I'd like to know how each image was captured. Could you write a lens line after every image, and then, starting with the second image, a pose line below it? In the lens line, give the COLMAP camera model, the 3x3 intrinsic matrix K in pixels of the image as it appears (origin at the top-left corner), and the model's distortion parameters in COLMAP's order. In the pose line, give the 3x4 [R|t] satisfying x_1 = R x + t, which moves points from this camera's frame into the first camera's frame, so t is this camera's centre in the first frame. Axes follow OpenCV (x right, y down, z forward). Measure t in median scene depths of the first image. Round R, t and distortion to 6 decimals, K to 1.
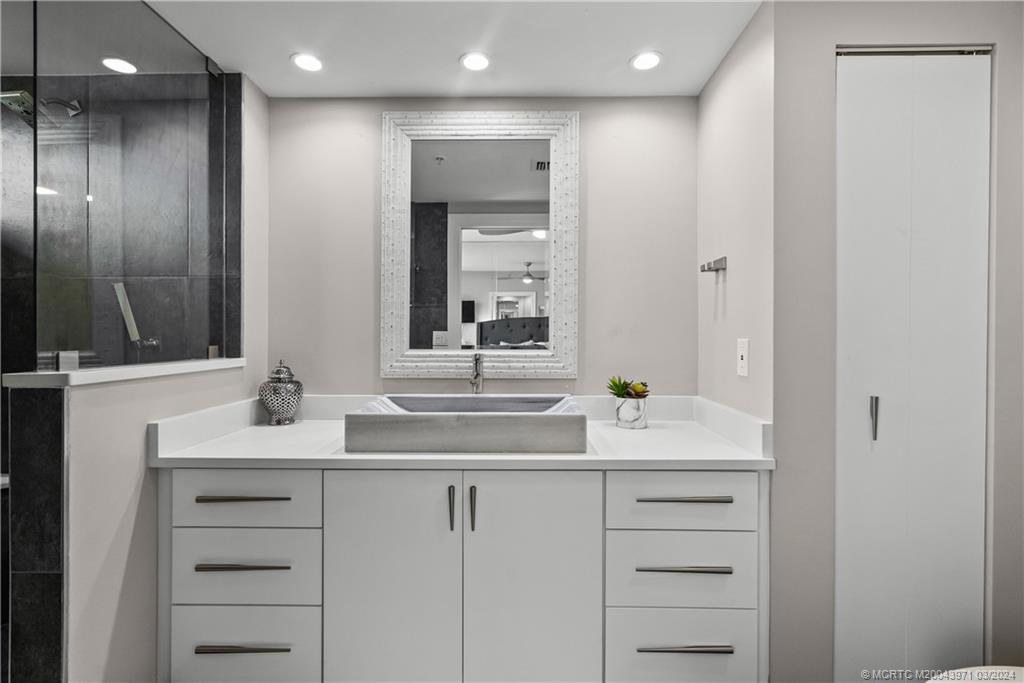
lens RADIAL K [[470.4, 0, 510.2], [0, 470.4, 338.3], [0, 0, 1]] dist [0.000710, 0.000600]
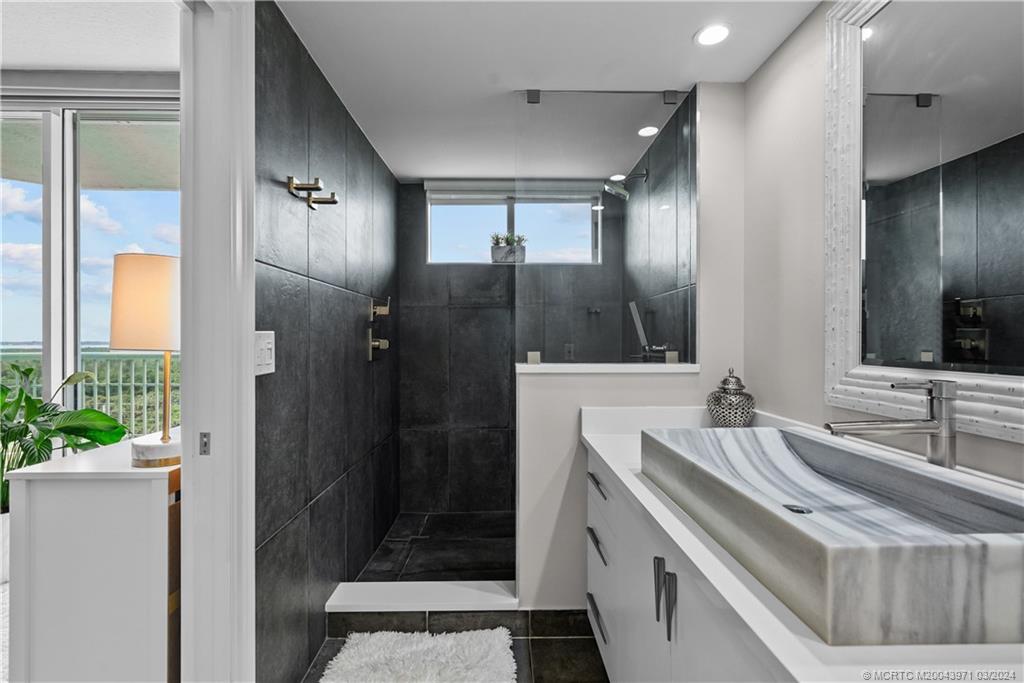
lens RADIAL K [[470.4, 0, 510.2], [0, 470.4, 338.3], [0, 0, 1]] dist [0.000710, 0.000600]
pose [[0.040284, -0.002636, -0.999185, 0.410677], [-0.003687, 0.999989, -0.002786, -0.008670], [0.999181, 0.003797, 0.040274, 0.543639]]
